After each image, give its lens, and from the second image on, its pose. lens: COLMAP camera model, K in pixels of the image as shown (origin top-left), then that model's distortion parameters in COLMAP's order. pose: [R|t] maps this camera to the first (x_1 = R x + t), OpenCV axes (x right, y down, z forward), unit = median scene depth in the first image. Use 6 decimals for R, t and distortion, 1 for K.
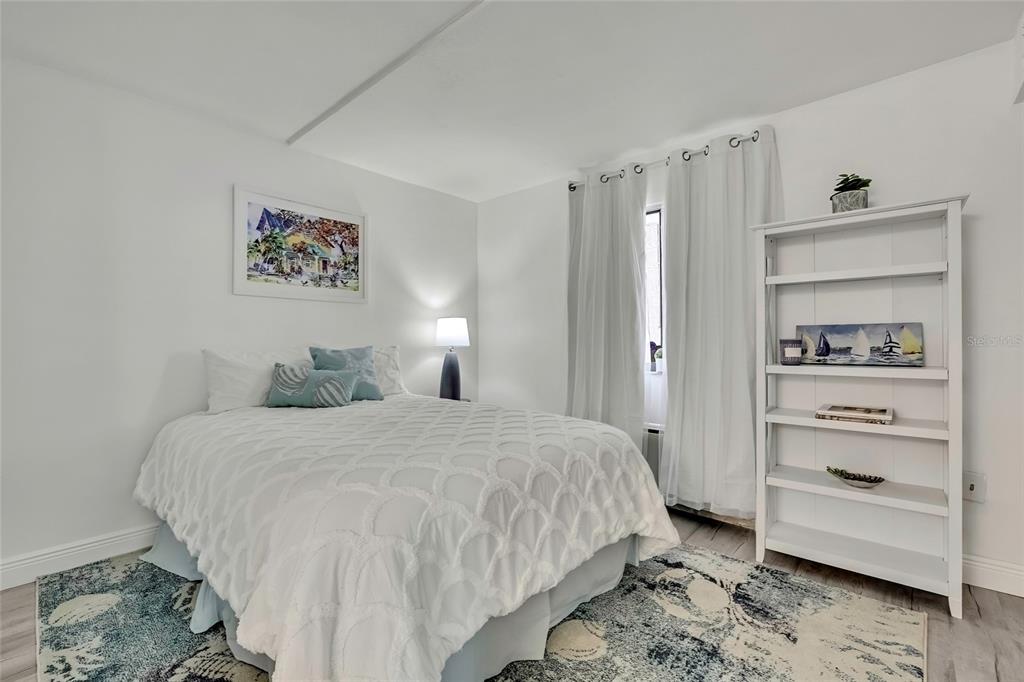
lens RADIAL K [[450.2, 0, 521.4], [0, 450.2, 348.6], [0, 0, 1]] dist [-0.002021, -0.000342]
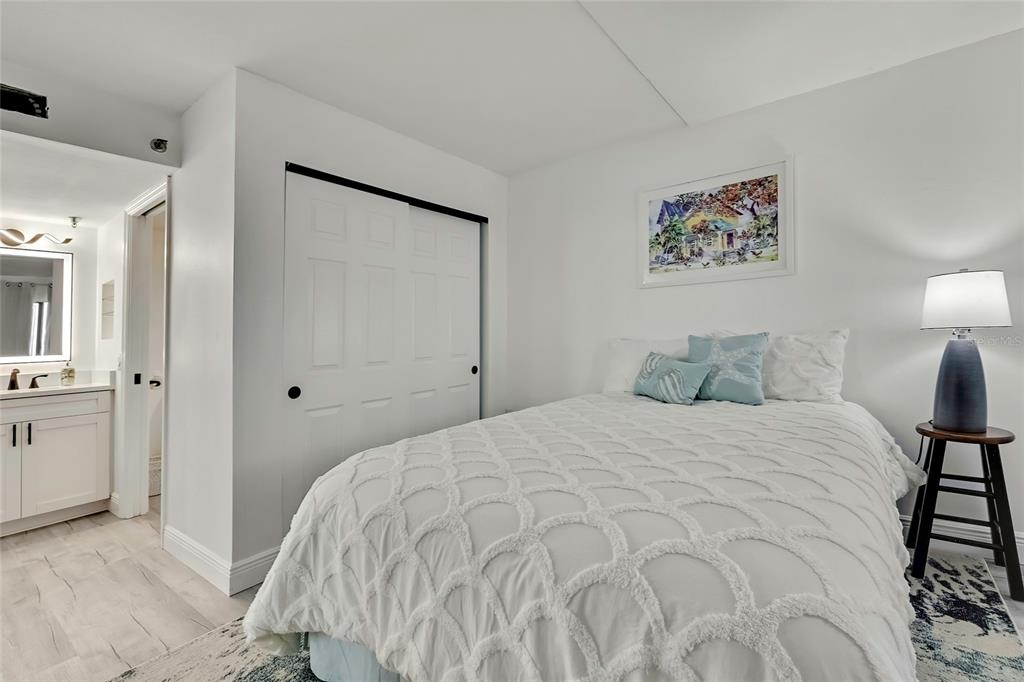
lens RADIAL K [[456.6, 0, 544.1], [0, 456.6, 327.3], [0, 0, 1]] dist [-0.024402, -0.000482]
pose [[0.109302, -0.023707, -0.993726, 0.397331], [0.023328, 0.999501, -0.021279, -0.006584], [0.993735, -0.020855, 0.109801, 0.570840]]
